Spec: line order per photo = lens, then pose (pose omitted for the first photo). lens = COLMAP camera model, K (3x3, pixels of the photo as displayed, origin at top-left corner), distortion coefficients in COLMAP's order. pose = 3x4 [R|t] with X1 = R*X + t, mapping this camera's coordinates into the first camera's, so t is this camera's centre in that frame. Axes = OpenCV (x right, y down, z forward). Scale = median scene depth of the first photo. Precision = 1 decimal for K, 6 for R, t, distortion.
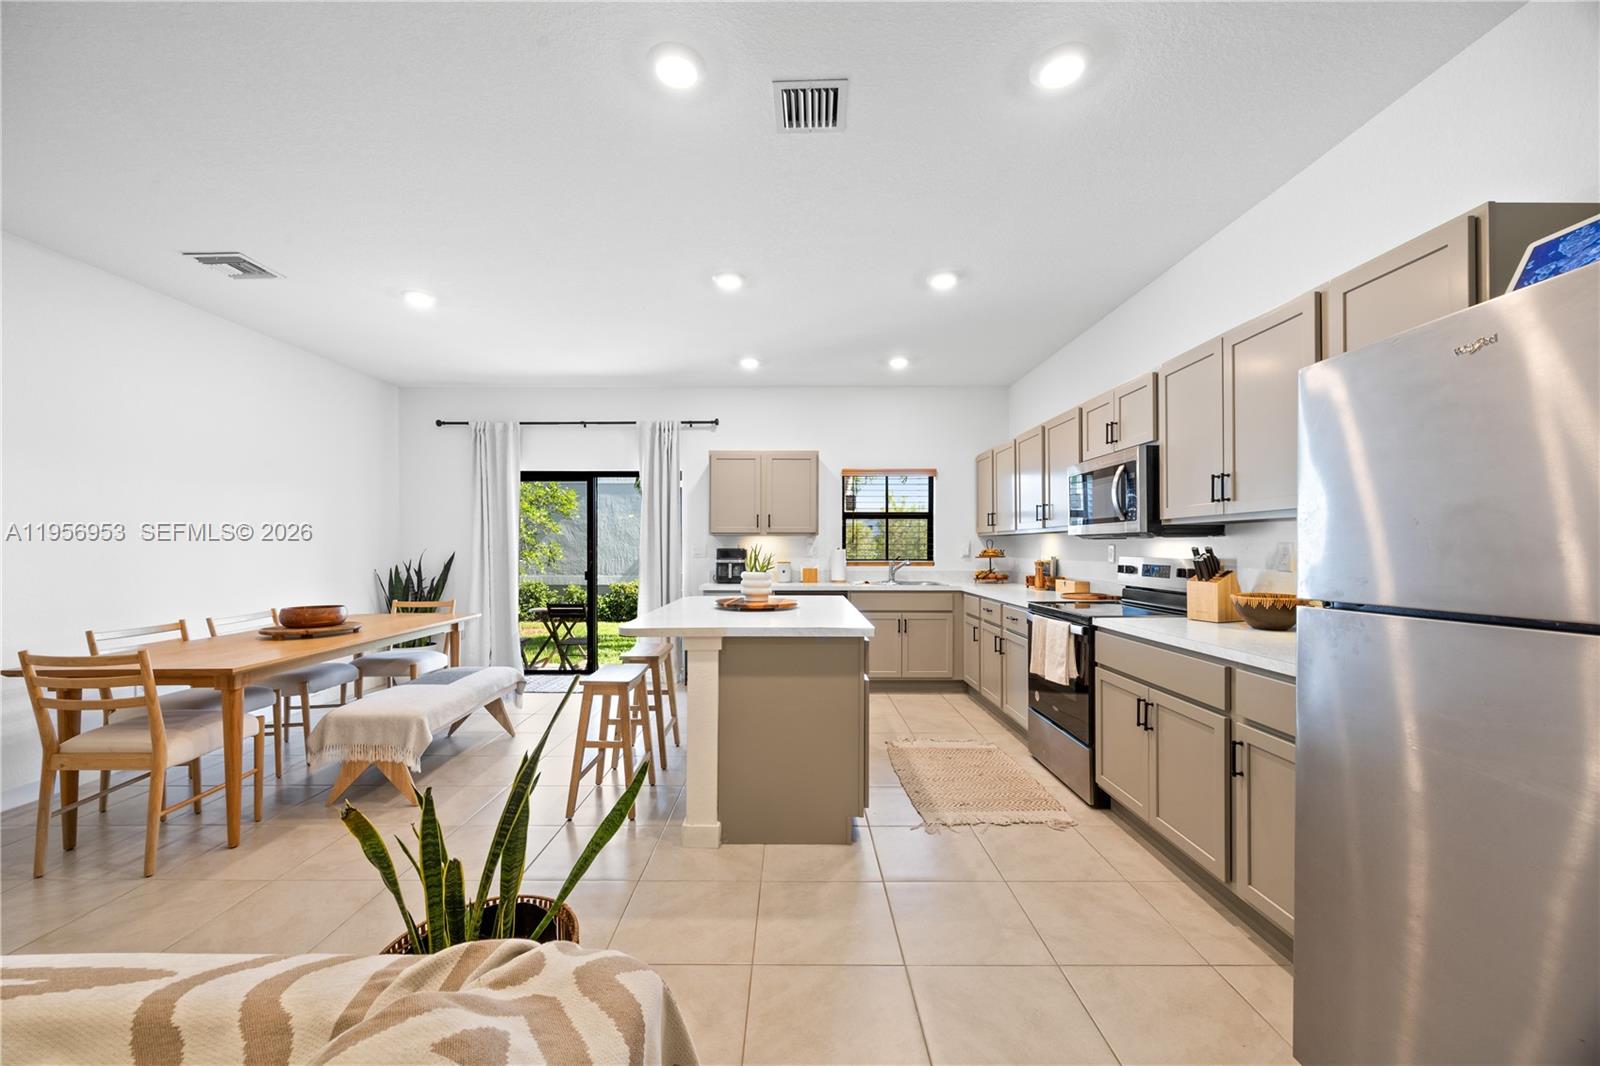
lens RADIAL K [[623.3, 0, 791.7], [0, 623.3, 542.8], [0, 0, 1]] dist [0.005963, -0.000084]
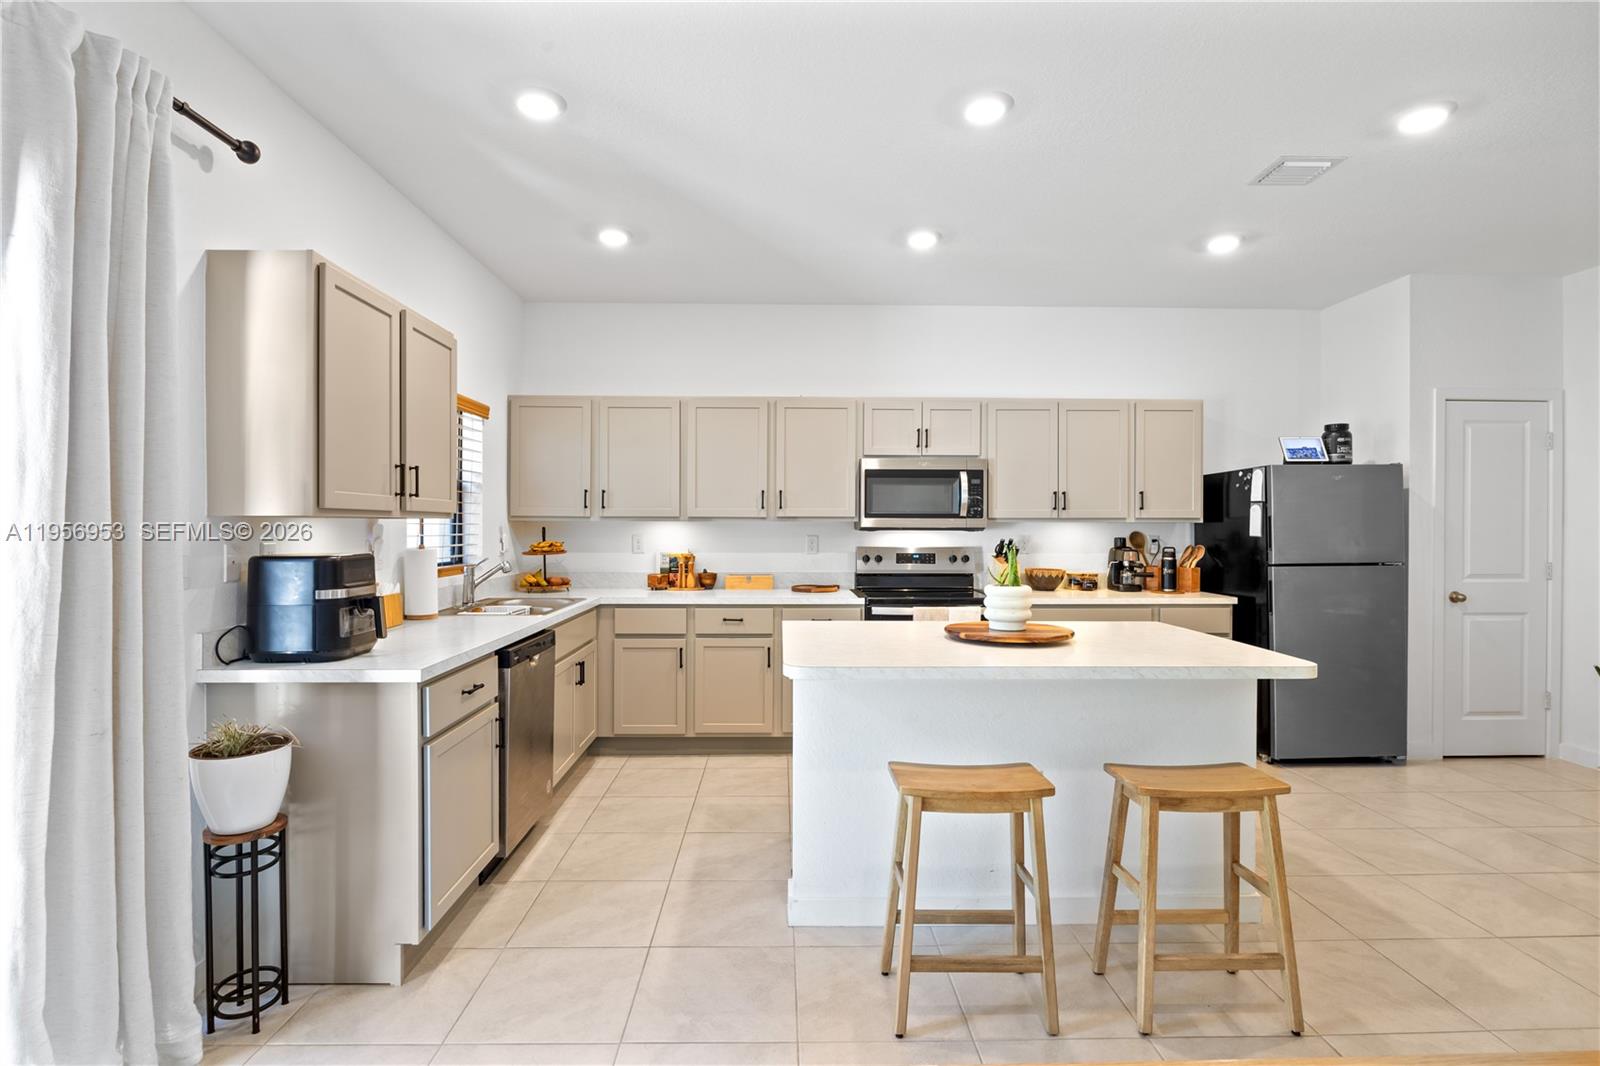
lens RADIAL K [[774.7, 0, 807.0], [0, 774.7, 531.1], [0, 0, 1]] dist [-0.011595, 0.000793]
pose [[-0.034643, -0.007989, 0.999368, -0.782111], [-0.009096, 0.999929, 0.007679, -0.014524], [-0.999358, -0.008824, -0.034713, 1.111003]]
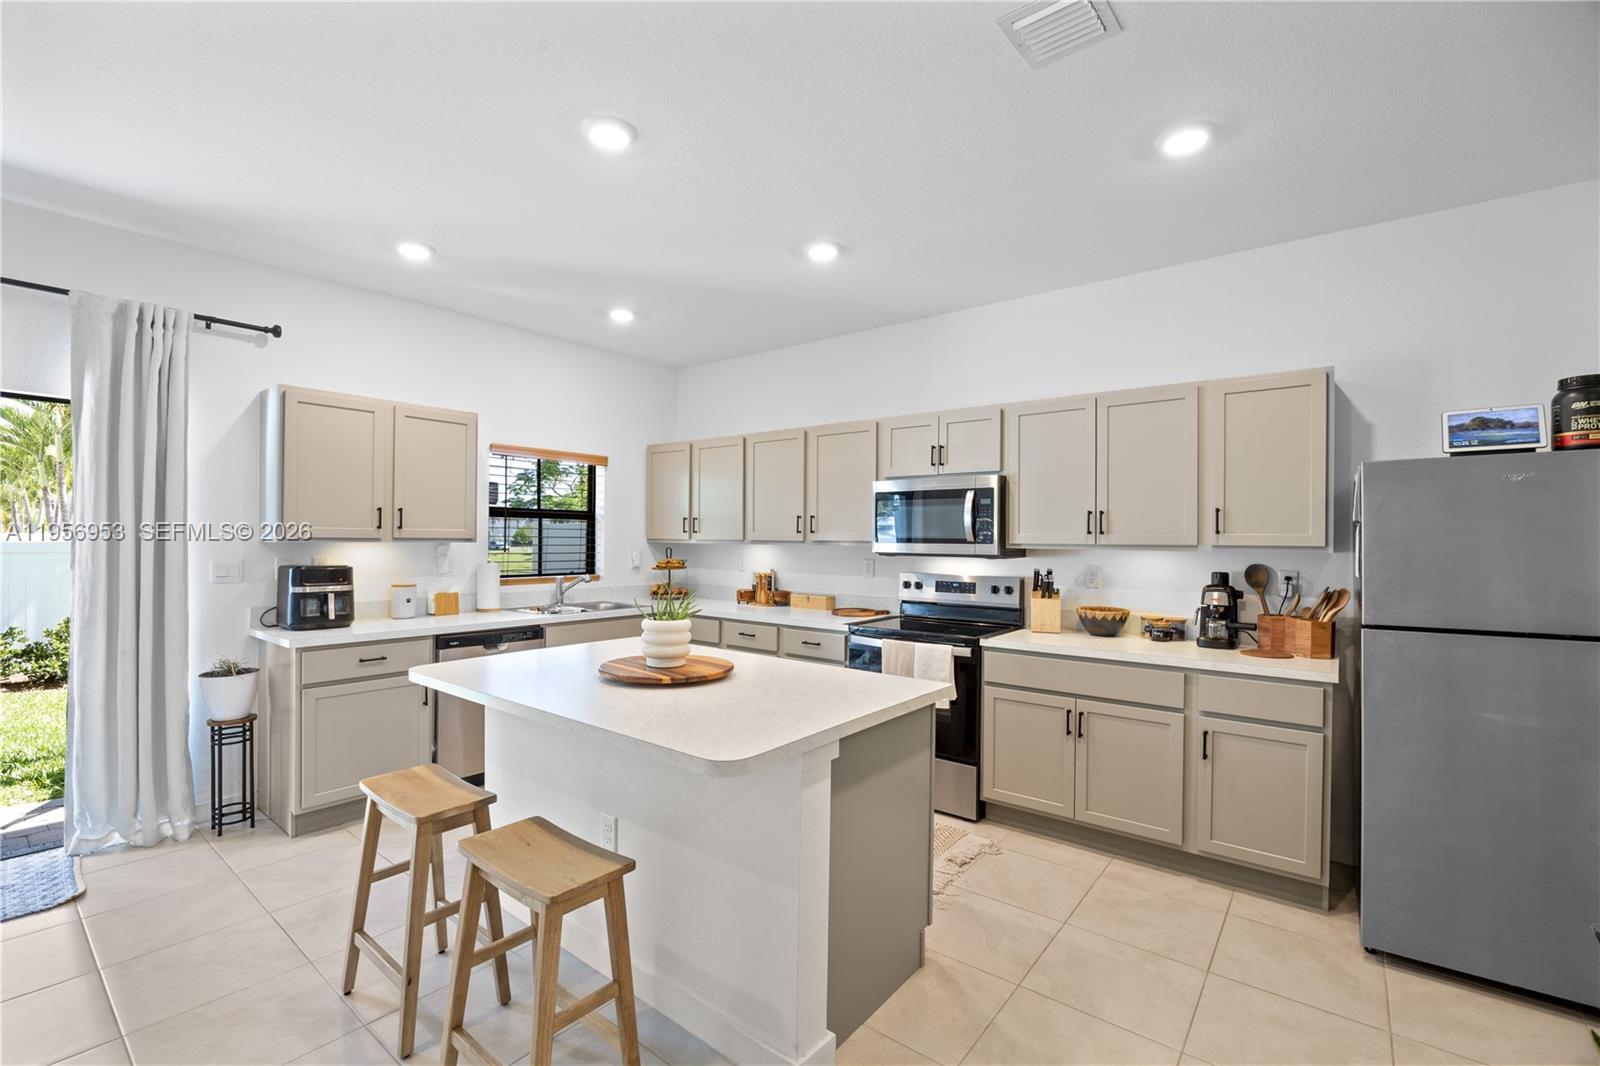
lens RADIAL K [[702.9, 0, 802.9], [0, 702.9, 539.8], [0, 0, 1]] dist [-0.013741, 0.001411]
pose [[0.617155, 0.005221, 0.786824, -0.475170], [-0.014501, 0.999884, 0.004740, -0.034574], [-0.786708, -0.014335, 0.617159, 0.403894]]
